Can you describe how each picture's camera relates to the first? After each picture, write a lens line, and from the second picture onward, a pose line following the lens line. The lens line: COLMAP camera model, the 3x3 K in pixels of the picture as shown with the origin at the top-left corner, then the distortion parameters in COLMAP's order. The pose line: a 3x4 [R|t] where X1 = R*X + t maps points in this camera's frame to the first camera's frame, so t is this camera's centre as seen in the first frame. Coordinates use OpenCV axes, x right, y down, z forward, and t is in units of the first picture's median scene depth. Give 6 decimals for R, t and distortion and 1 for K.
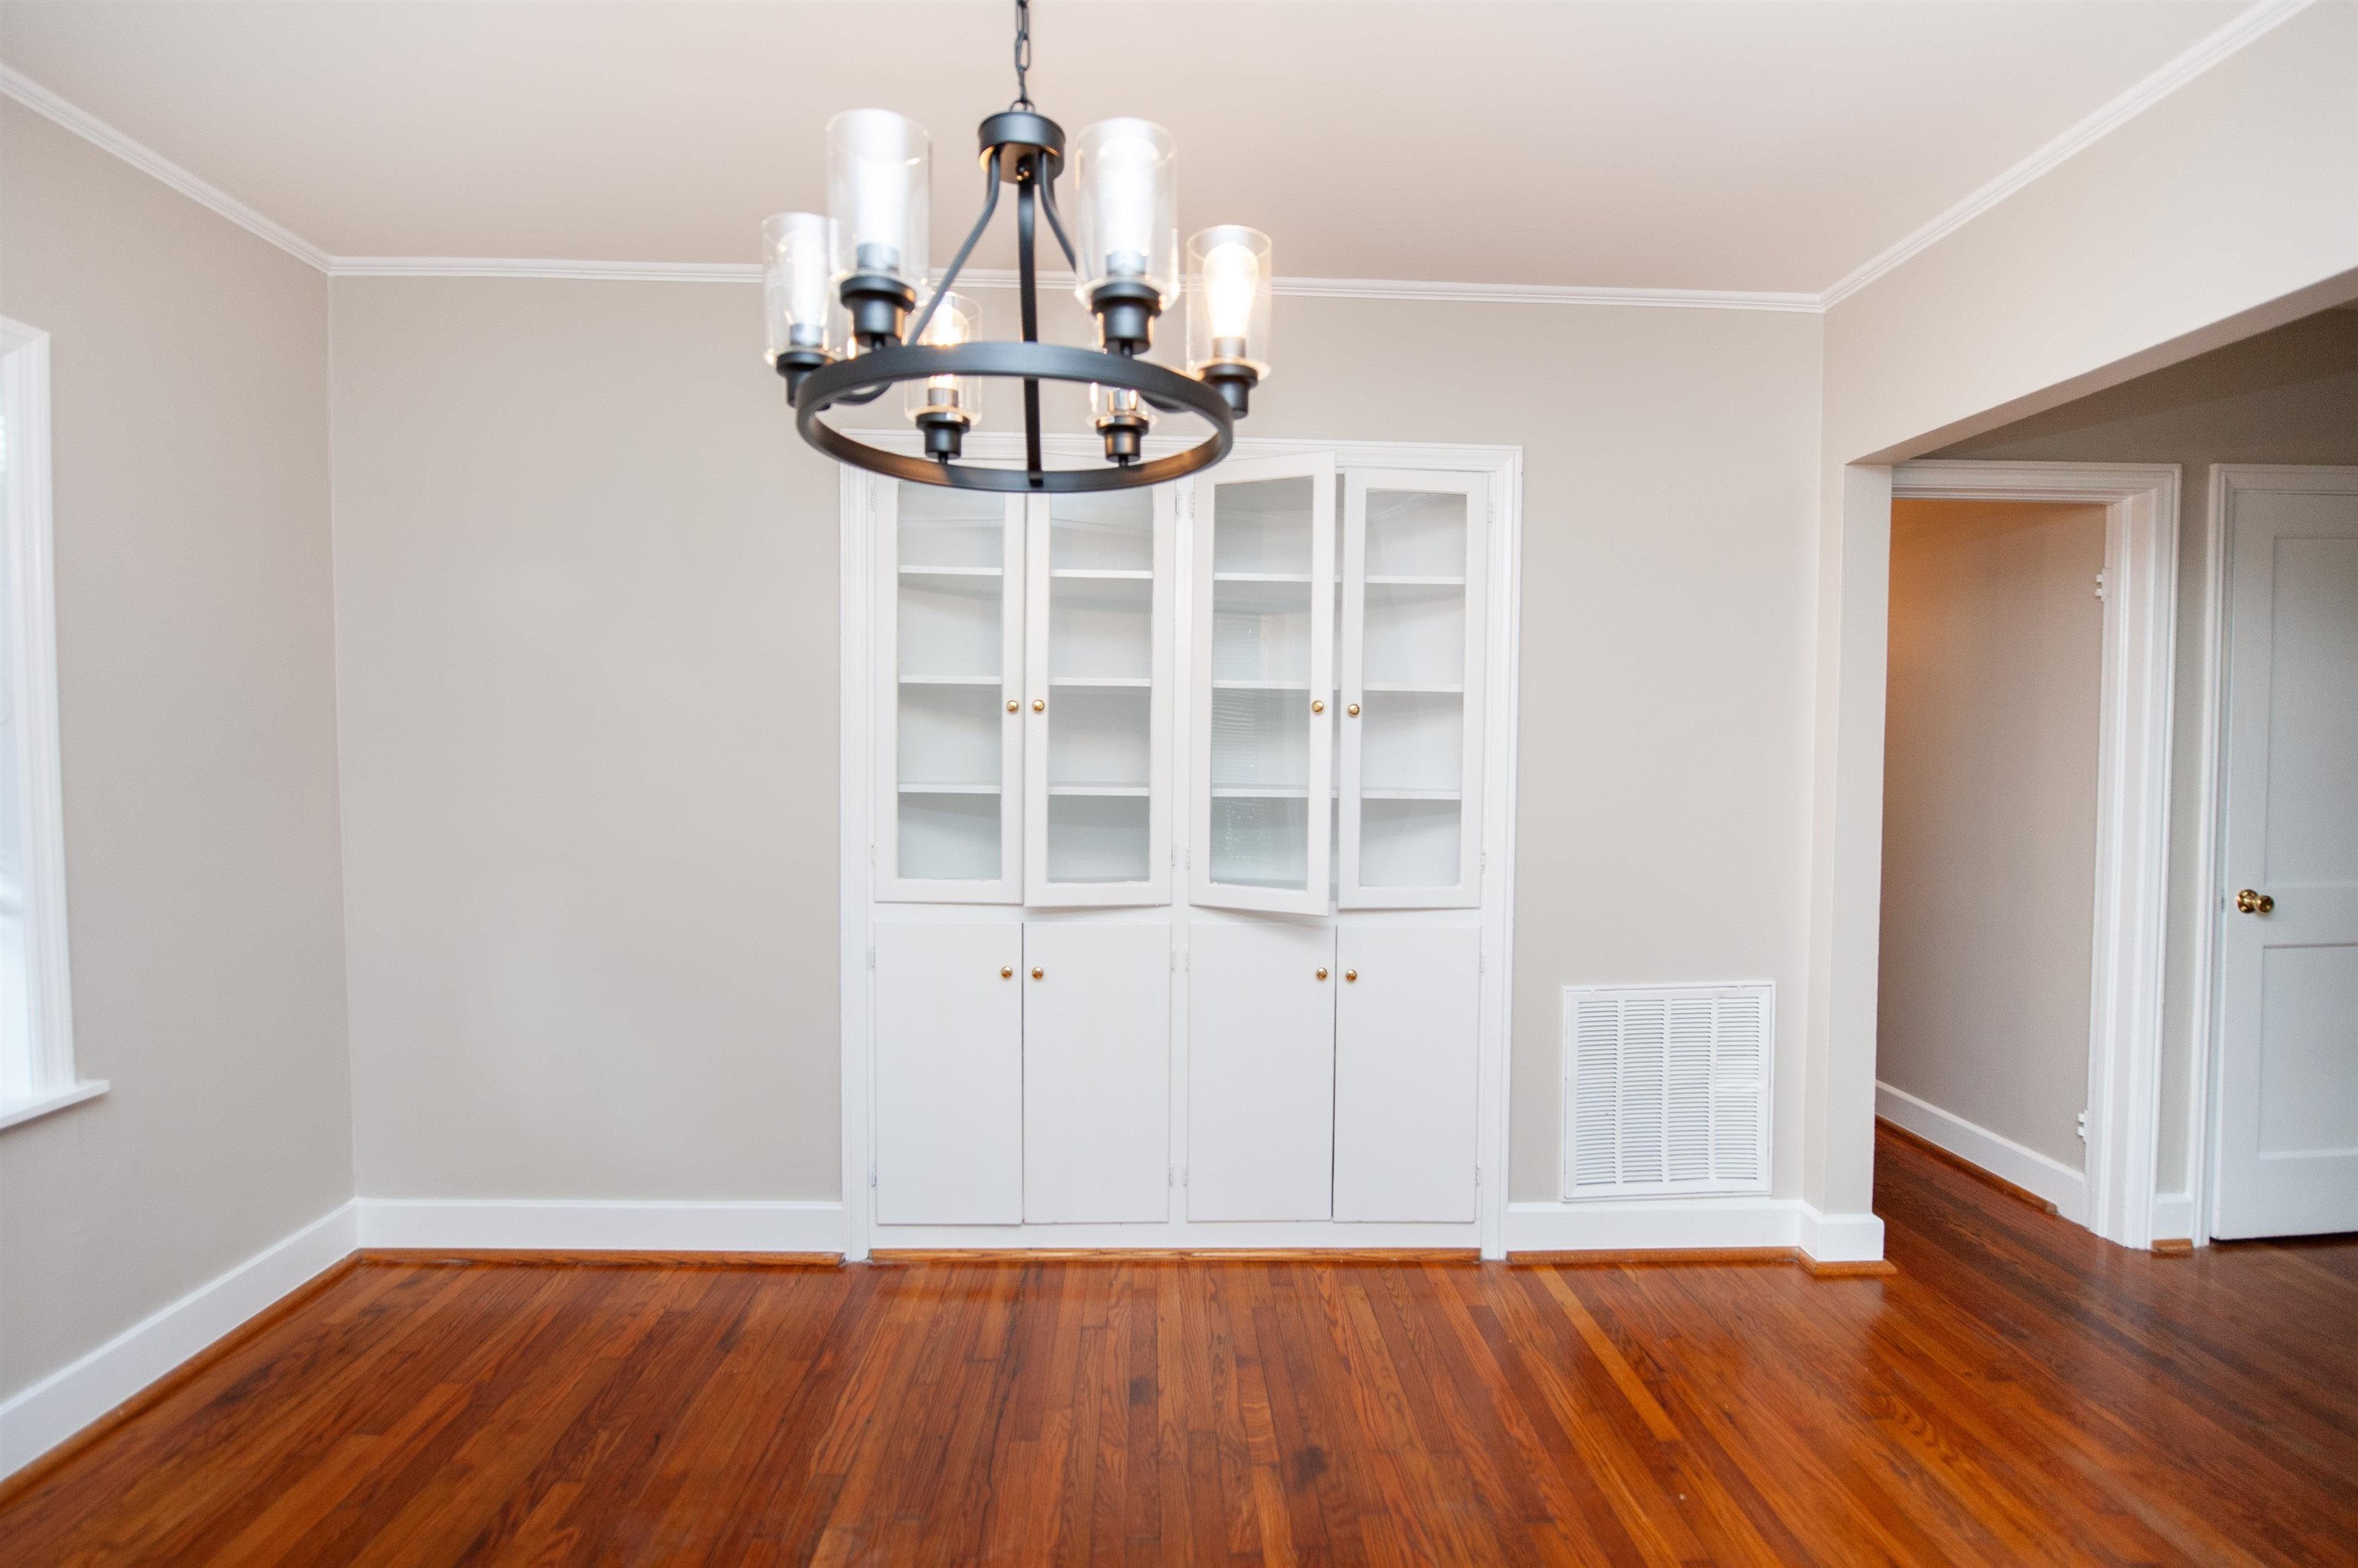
lens RADIAL K [[1133.6, 0, 1170.2], [0, 1133.6, 794.1], [0, 0, 1]] dist [-0.007128, -0.002868]
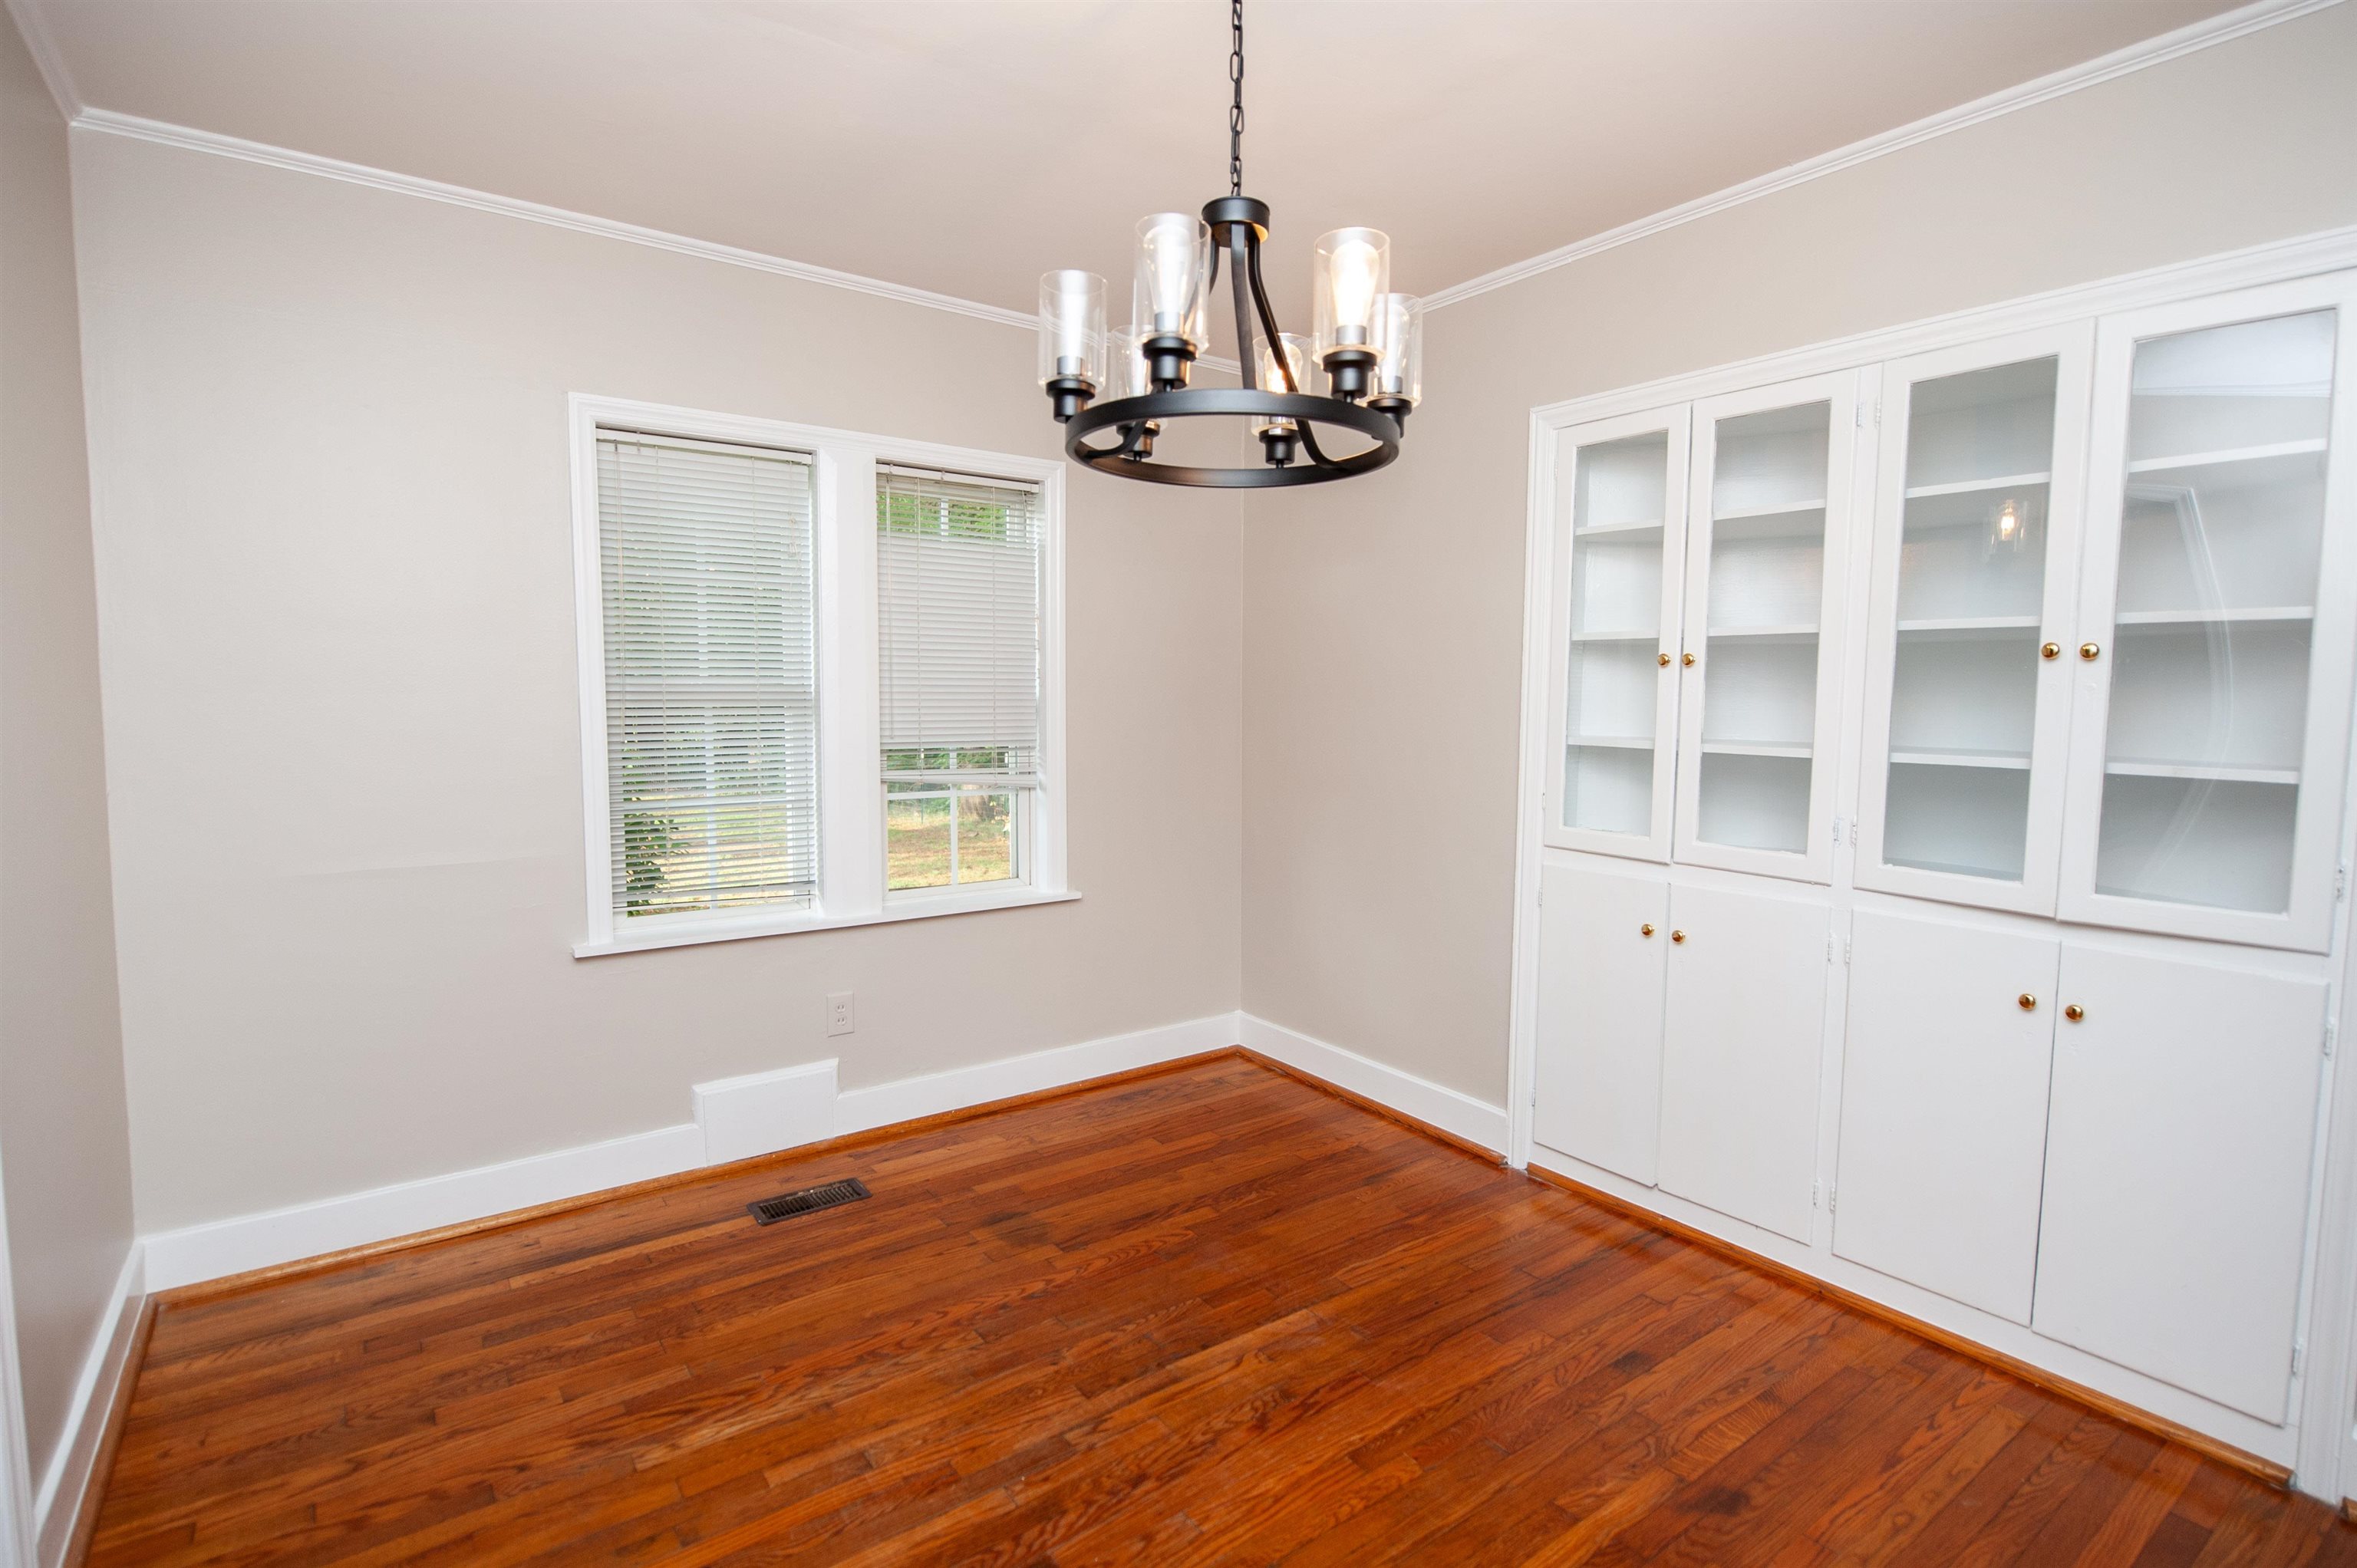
lens RADIAL K [[1133.1, 0, 1176.8], [0, 1133.1, 791.7], [0, 0, 1]] dist [-0.007128, -0.002868]
pose [[0.563826, 0.067375, -0.823141, 0.452074], [-0.044164, 0.997701, 0.051412, 0.005082], [0.824712, 0.007365, 0.565505, 0.108106]]
